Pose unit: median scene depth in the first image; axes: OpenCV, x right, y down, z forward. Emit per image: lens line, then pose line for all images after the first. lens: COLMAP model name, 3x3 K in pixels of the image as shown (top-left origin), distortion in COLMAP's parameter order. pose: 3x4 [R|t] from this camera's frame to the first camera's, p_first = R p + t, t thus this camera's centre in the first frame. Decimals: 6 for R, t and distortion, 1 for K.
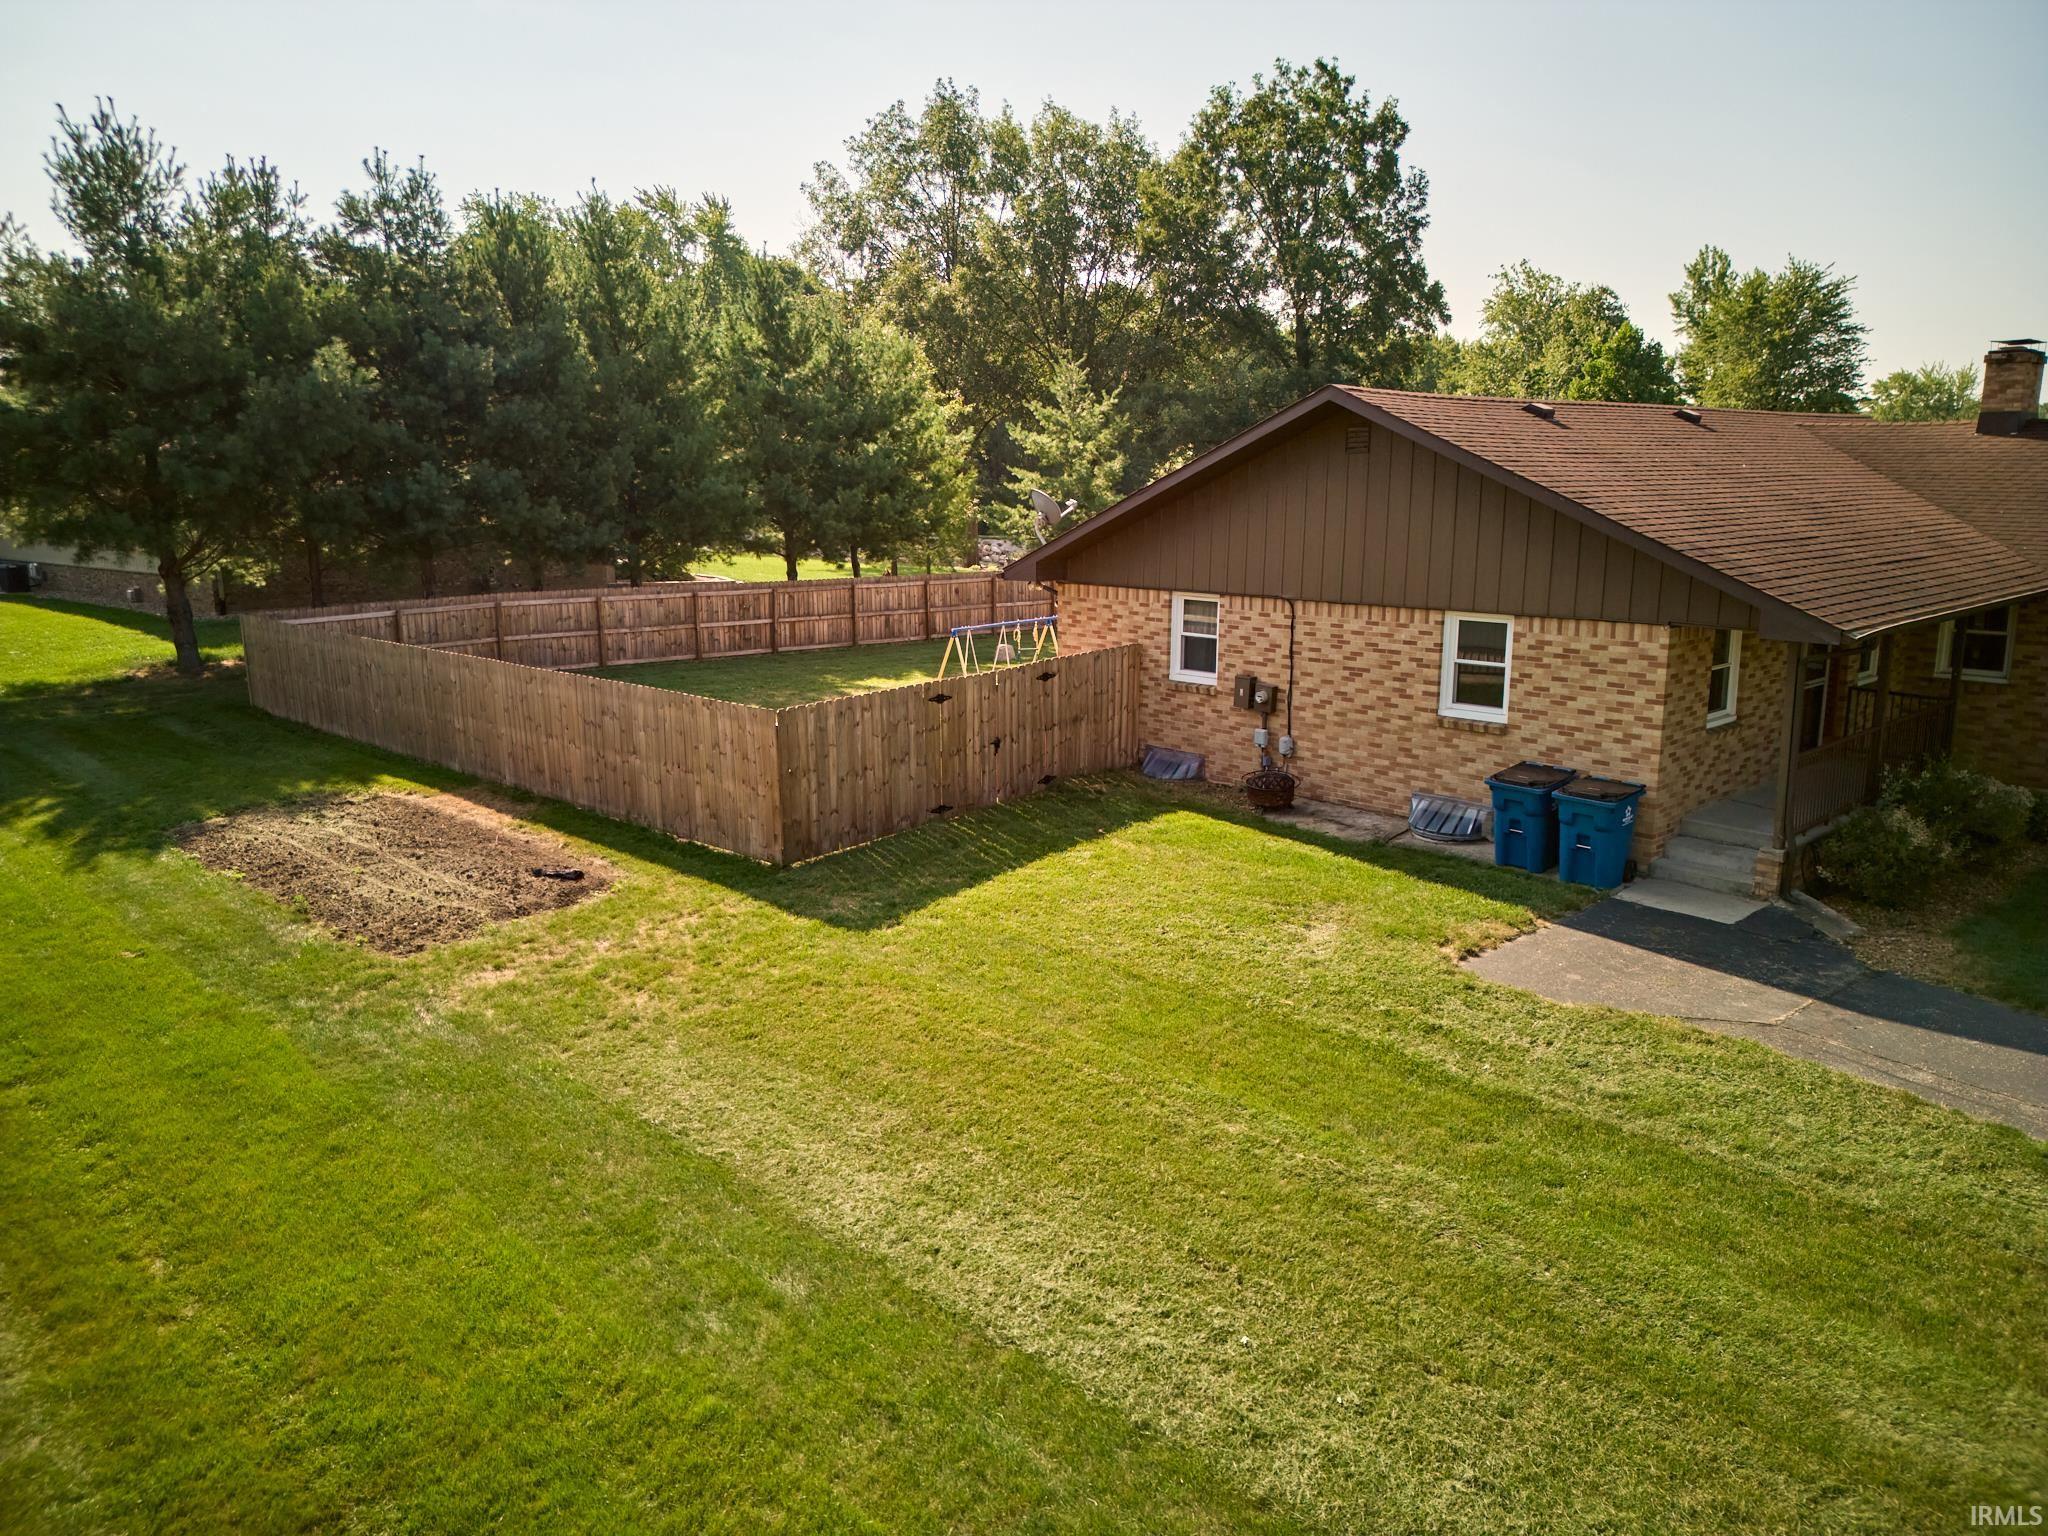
lens RADIAL K [[1396.2, 0, 1017.2], [0, 1396.2, 775.0], [0, 0, 1]] dist [0.006921, -0.006561]
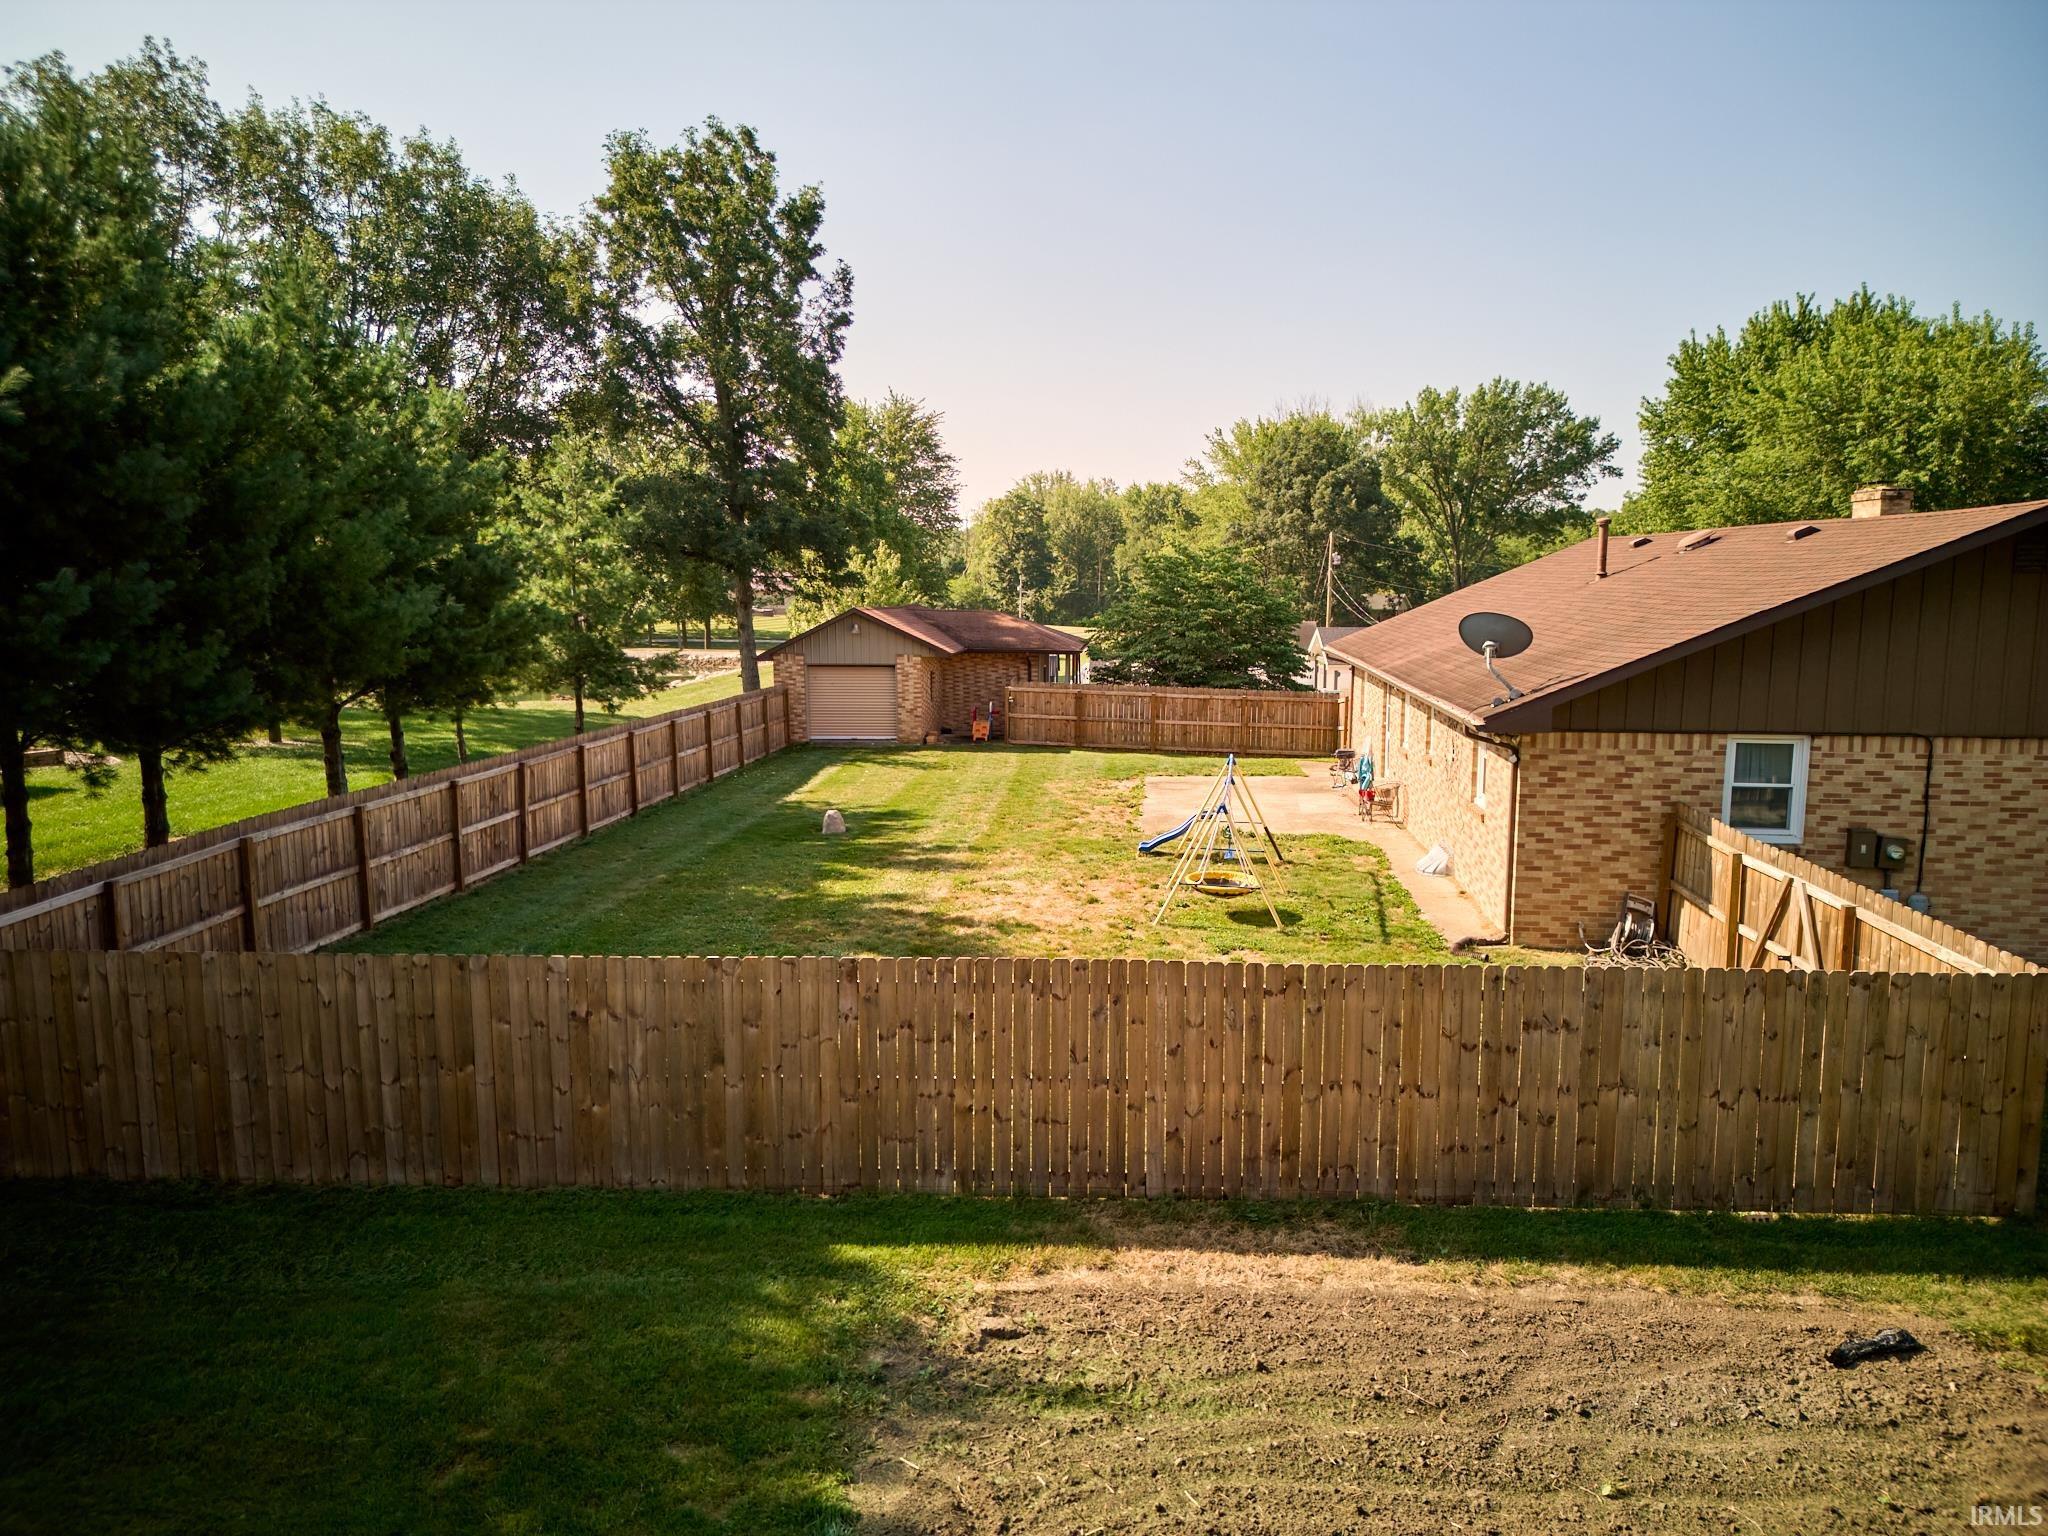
lens RADIAL K [[1396.2, 0, 1025.7], [0, 1396.2, 760.7], [0, 0, 1]] dist [0.006921, -0.006561]
pose [[0.744645, -0.077951, 0.662893, -0.787071], [0.131670, 0.990796, -0.031398, -0.155739], [-0.654344, 0.110663, 0.748056, 0.713320]]
